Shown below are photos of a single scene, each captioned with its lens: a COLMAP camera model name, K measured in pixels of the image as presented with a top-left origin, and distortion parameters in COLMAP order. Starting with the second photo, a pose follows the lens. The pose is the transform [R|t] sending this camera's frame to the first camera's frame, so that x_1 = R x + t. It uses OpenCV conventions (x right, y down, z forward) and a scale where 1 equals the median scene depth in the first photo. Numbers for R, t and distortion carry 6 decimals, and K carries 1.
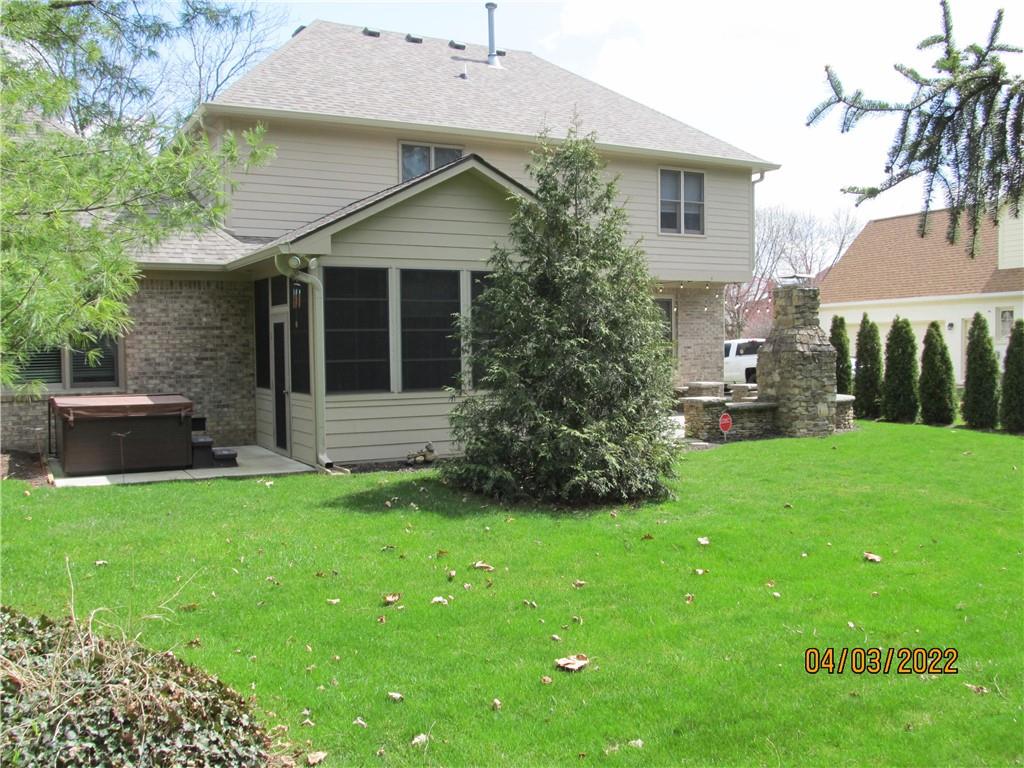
lens RADIAL K [[933.8, 0, 512.0], [0, 933.8, 384.0], [0, 0, 1]] dist [-0.047355, -0.003576]
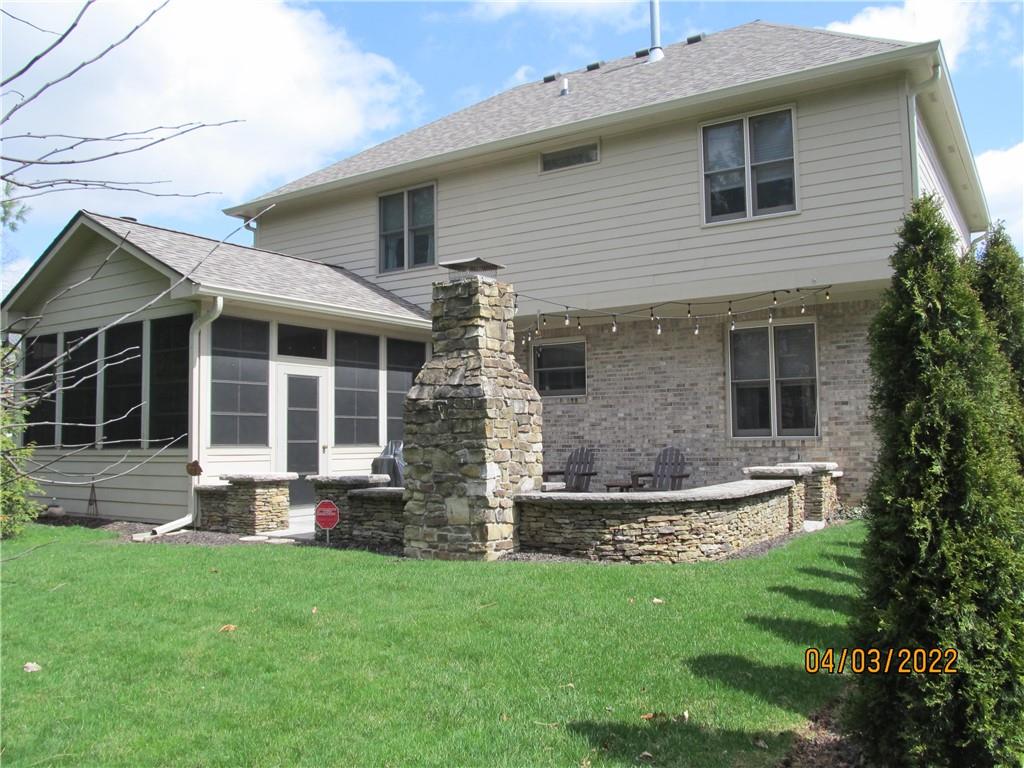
lens RADIAL K [[846.3, 0, 512.0], [0, 846.3, 384.0], [0, 0, 1]] dist [-0.048508, 0.001343]
pose [[0.490263, -0.054194, -0.869888, 0.760253], [-0.027834, 0.996582, -0.077774, -0.006427], [0.871130, 0.062342, 0.487079, 0.788886]]
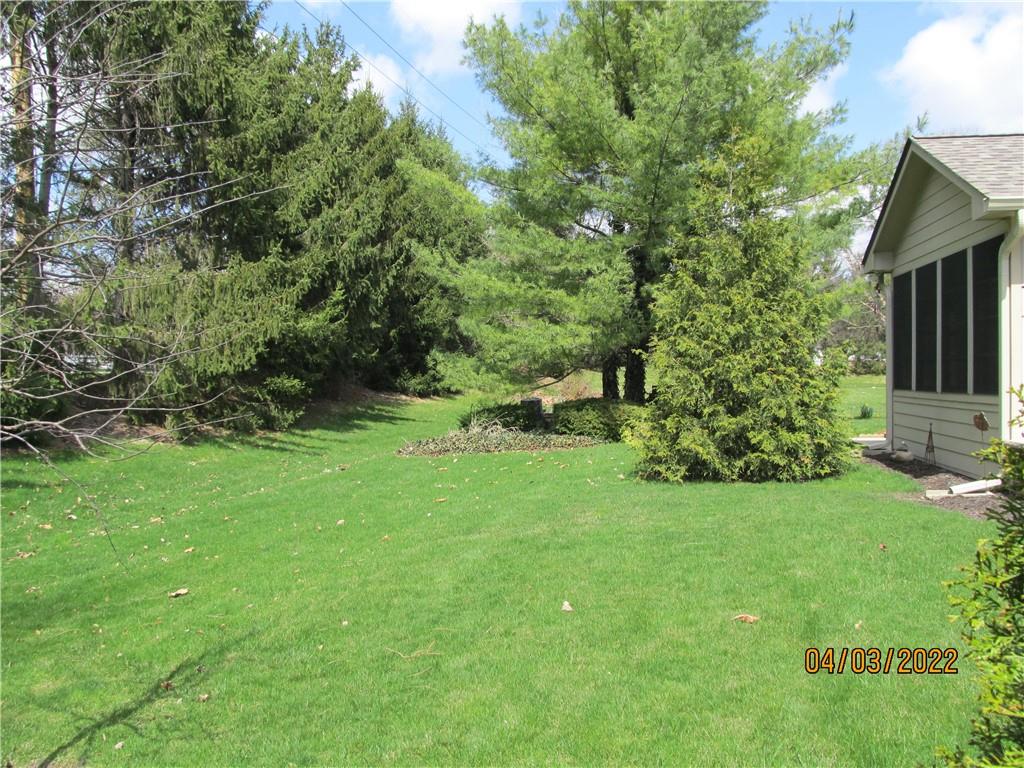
lens RADIAL K [[846.3, 0, 512.0], [0, 846.3, 384.0], [0, 0, 1]] dist [-0.048508, 0.001343]
pose [[-0.601466, 0.020679, -0.798631, 0.693816], [-0.019808, 0.998972, 0.040784, -0.024171], [0.798653, 0.040349, -0.600438, 0.961301]]
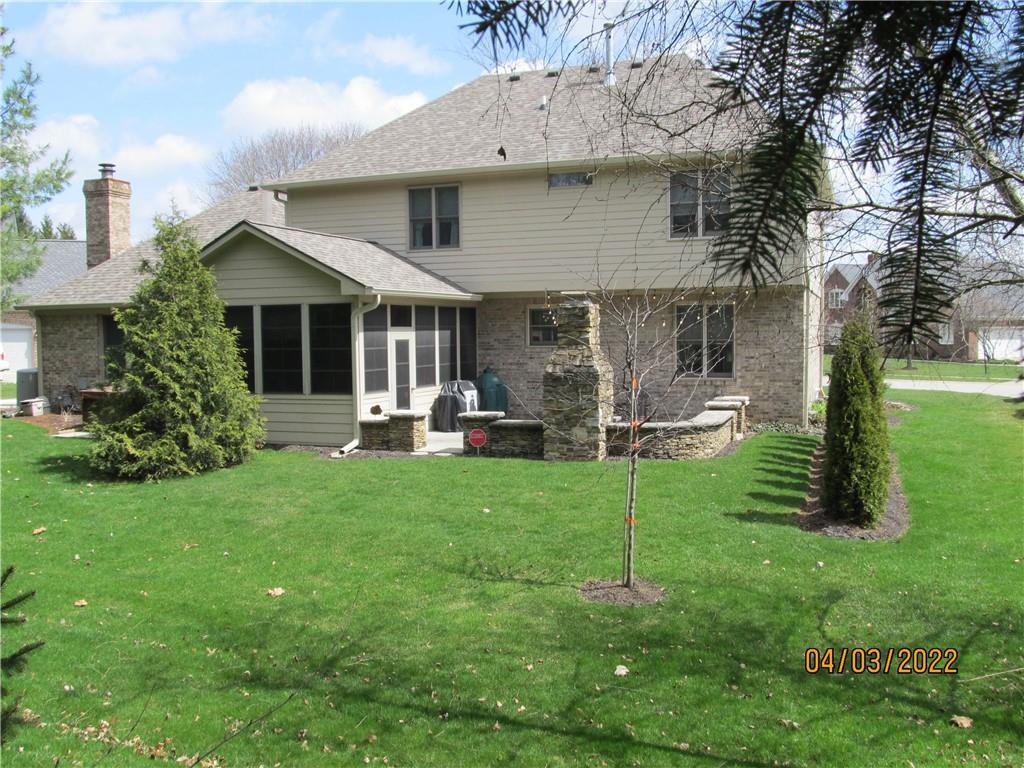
lens RADIAL K [[933.8, 0, 512.0], [0, 933.8, 384.0], [0, 0, 1]] dist [-0.047355, -0.003576]
pose [[0.667063, 0.040389, -0.743905, 0.989864], [-0.023693, 0.999174, 0.033002, -0.052971], [0.744624, -0.004389, 0.667470, 0.312057]]
